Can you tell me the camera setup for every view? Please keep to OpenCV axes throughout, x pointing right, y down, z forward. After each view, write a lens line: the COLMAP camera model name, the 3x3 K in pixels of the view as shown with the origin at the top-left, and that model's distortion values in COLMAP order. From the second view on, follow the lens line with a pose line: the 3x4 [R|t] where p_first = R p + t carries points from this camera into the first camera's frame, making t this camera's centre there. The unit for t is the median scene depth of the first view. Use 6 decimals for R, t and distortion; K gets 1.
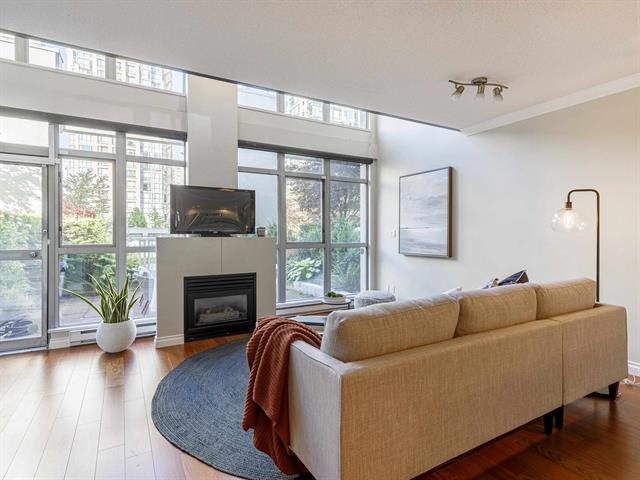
lens RADIAL K [[332.3, 0, 308.0], [0, 332.3, 234.5], [0, 0, 1]] dist [-0.000231, -0.000043]
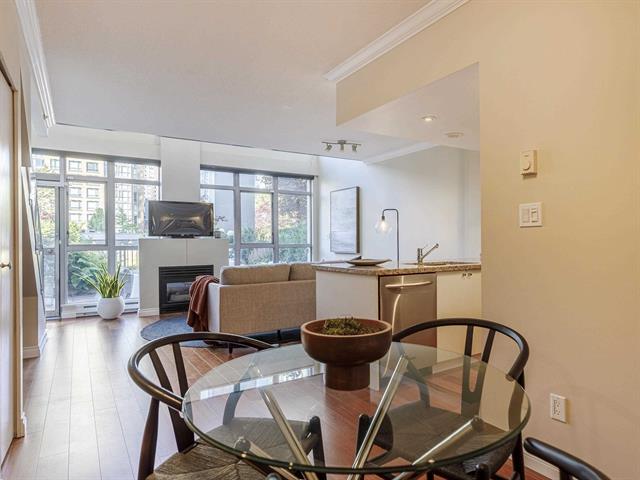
lens RADIAL K [[403.5, 0, 333.7], [0, 403.5, 240.4], [0, 0, 1]] dist [-0.002479, -0.000463]
pose [[0.998610, -0.004339, 0.052521, 0.249112], [0.004372, 0.999990, -0.000515, 0.018867], [-0.052518, 0.000744, 0.998620, -0.670560]]
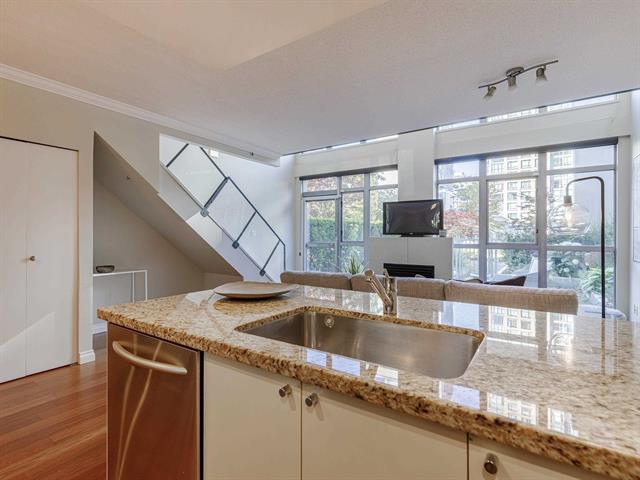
lens RADIAL K [[319.8, 0, 320.7], [0, 319.8, 234.4], [0, 0, 1]] dist [0.012007, 0.000190]
pose [[0.452925, -0.000444, -0.891548, 0.729842], [-0.000674, 0.999999, -0.000841, -0.001963], [0.891548, 0.000982, 0.452925, 0.071064]]
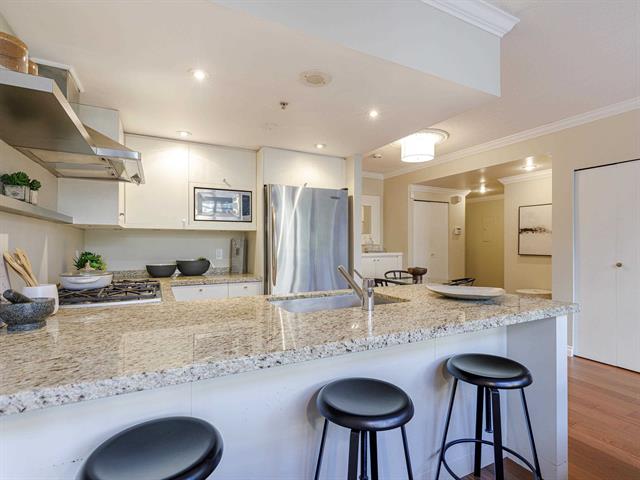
lens RADIAL K [[324.9, 0, 320.5], [0, 324.9, 242.7], [0, 0, 1]] dist [0.004797, 0.000408]
pose [[-0.999563, -0.000462, 0.029559, 0.537774], [-0.000593, 0.999990, -0.004421, -0.000613], [-0.029556, -0.004437, -0.999553, 0.605728]]
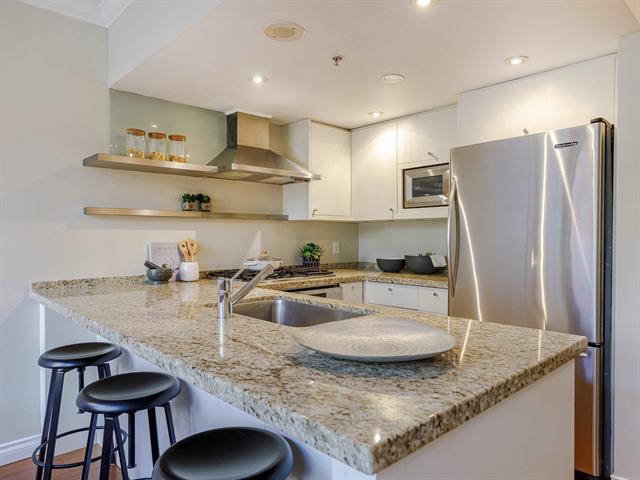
lens RADIAL K [[436.9, 0, 331.1], [0, 436.9, 240.7], [0, 0, 1]] dist [0.003798, -0.000498]
pose [[-0.255834, -0.008841, 0.966680, 0.107232], [-0.000018, 0.999958, 0.009141, 0.000217], [-0.966721, 0.002321, -0.255824, 0.261963]]
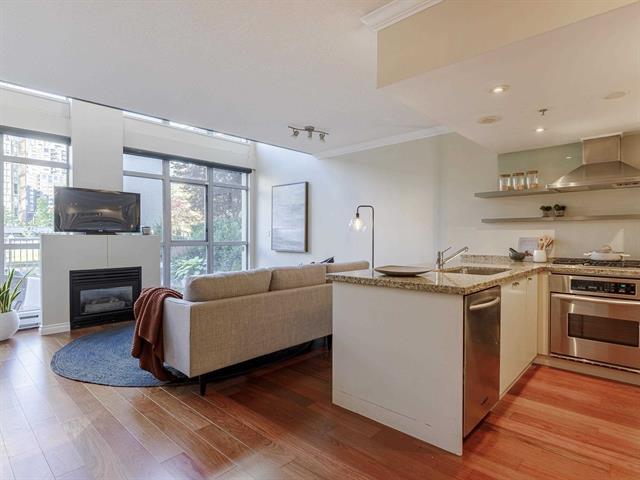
lens RADIAL K [[353.9, 0, 320.0], [0, 353.9, 240.0], [0, 0, 1]] dist [-0.013830, 0.000547]
pose [[0.951394, 0.000667, 0.307976, 0.054911], [-0.004442, 0.999923, 0.011557, 0.007414], [-0.307944, -0.012363, 0.951324, -0.338377]]
